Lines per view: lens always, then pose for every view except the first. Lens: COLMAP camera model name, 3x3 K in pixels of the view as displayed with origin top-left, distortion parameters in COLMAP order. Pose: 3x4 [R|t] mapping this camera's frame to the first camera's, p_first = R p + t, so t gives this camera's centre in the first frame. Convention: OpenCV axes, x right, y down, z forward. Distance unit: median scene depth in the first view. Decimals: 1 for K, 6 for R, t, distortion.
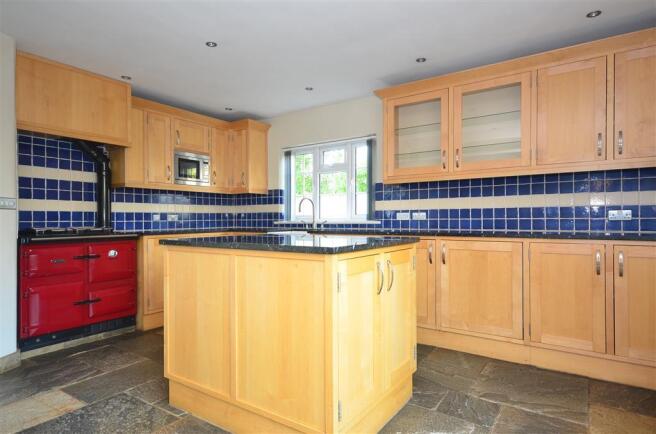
lens RADIAL K [[373.8, 0, 328.0], [0, 373.8, 217.0], [0, 0, 1]] dist [0.017674, 0.000535]
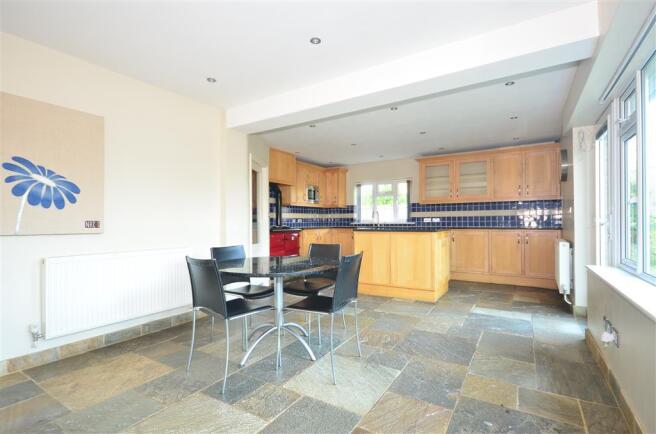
lens RADIAL K [[314.1, 0, 328.0], [0, 314.1, 217.0], [0, 0, 1]] dist [0.000165, 0.000000]
pose [[0.999458, 0.000050, 0.032920, -0.377888], [0.000283, 0.999949, -0.010095, -0.001515], [-0.032919, 0.010099, 0.999407, -0.641492]]
